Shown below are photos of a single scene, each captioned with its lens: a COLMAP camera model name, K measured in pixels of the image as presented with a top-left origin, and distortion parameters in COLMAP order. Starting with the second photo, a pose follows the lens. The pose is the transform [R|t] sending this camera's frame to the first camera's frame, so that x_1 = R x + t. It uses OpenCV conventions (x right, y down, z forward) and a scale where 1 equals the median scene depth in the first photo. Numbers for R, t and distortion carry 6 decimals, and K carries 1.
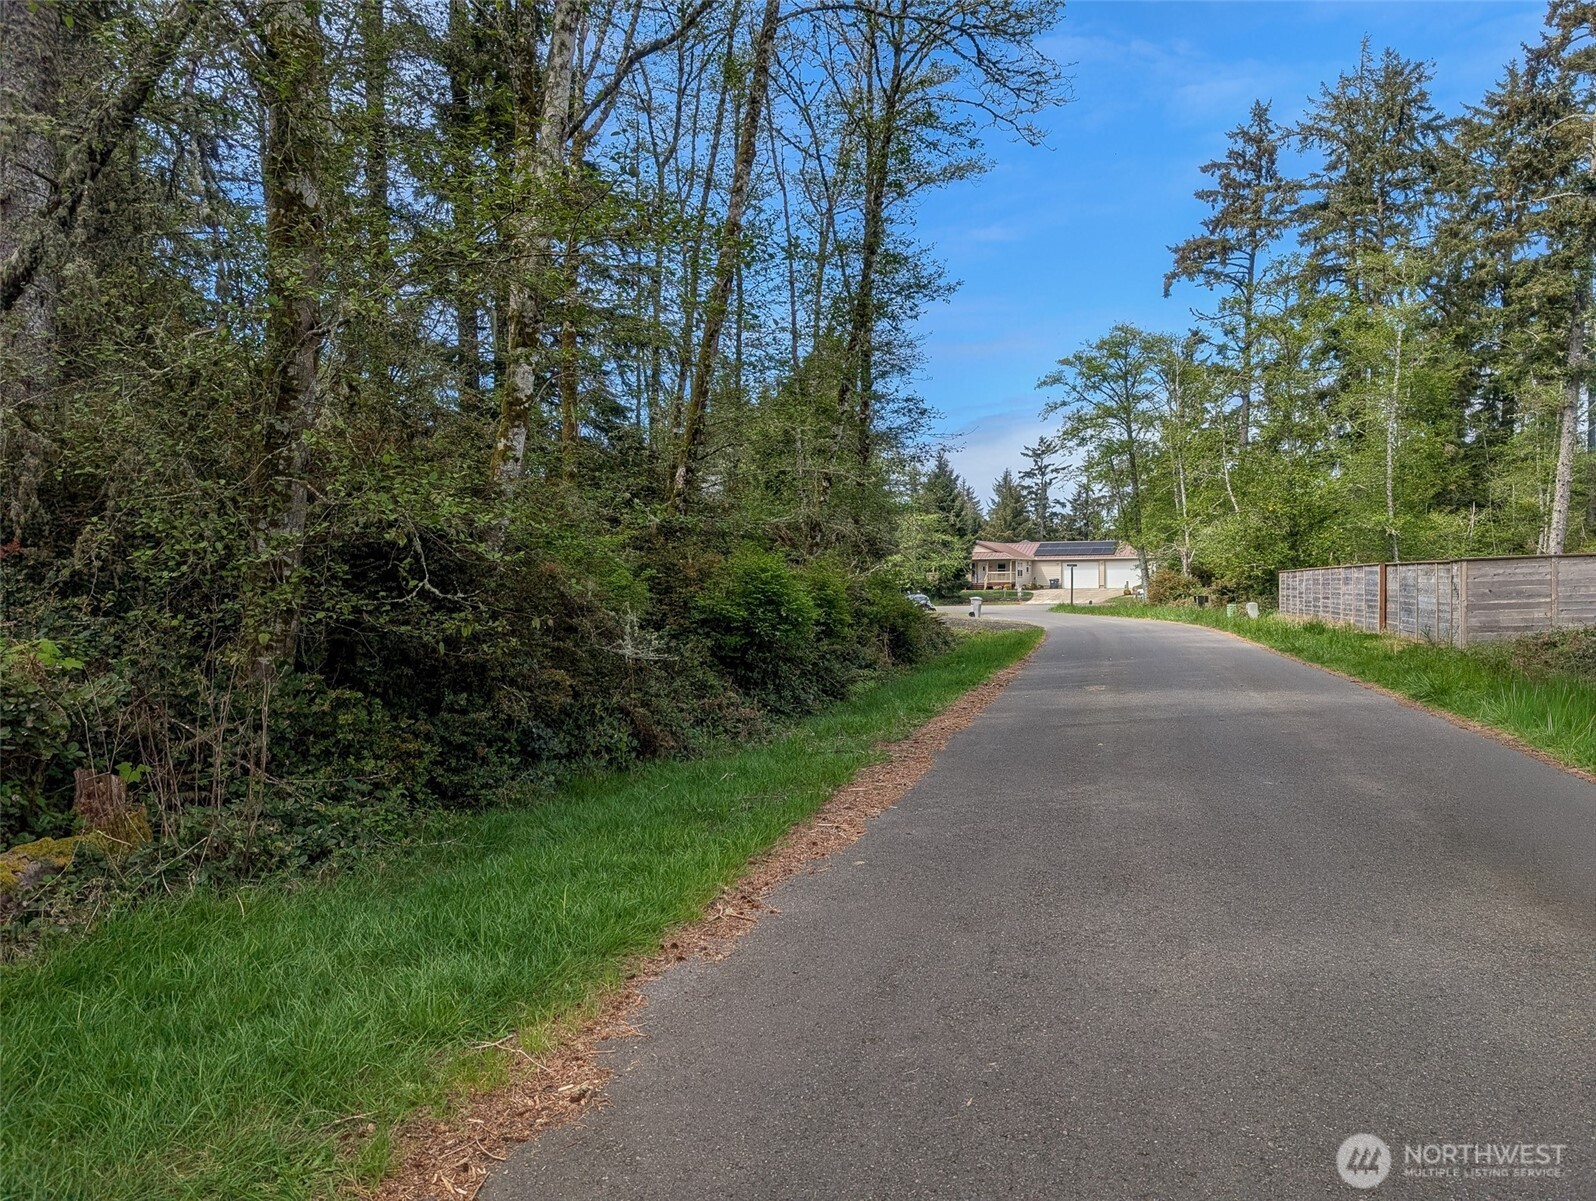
lens RADIAL K [[1139.2, 0, 799.9], [0, 1139.2, 609.5], [0, 0, 1]] dist [0.030530, -0.014746]
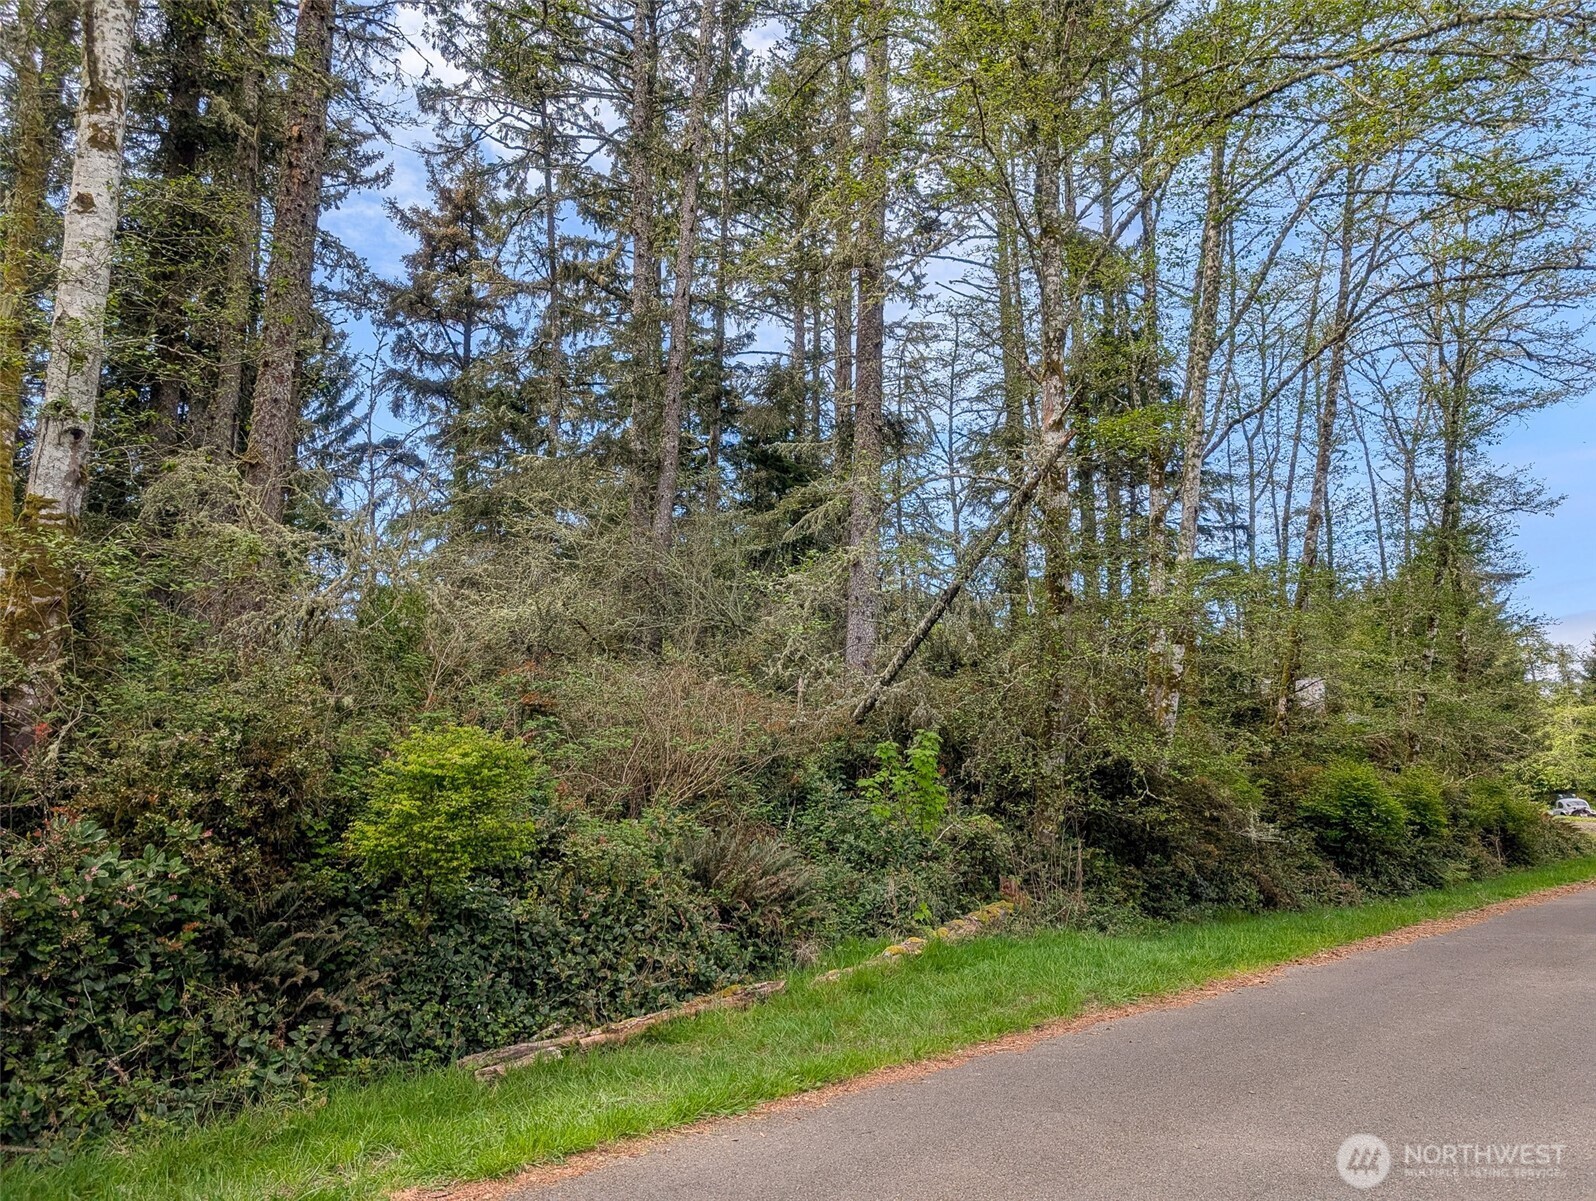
lens RADIAL K [[1139.2, 0, 799.9], [0, 1139.2, 609.5], [0, 0, 1]] dist [0.030530, -0.014746]
pose [[0.877192, -0.066966, -0.475446, 0.048891], [-0.015331, 0.985815, -0.167136, 0.003017], [0.479895, 0.153899, 0.863722, -0.487035]]
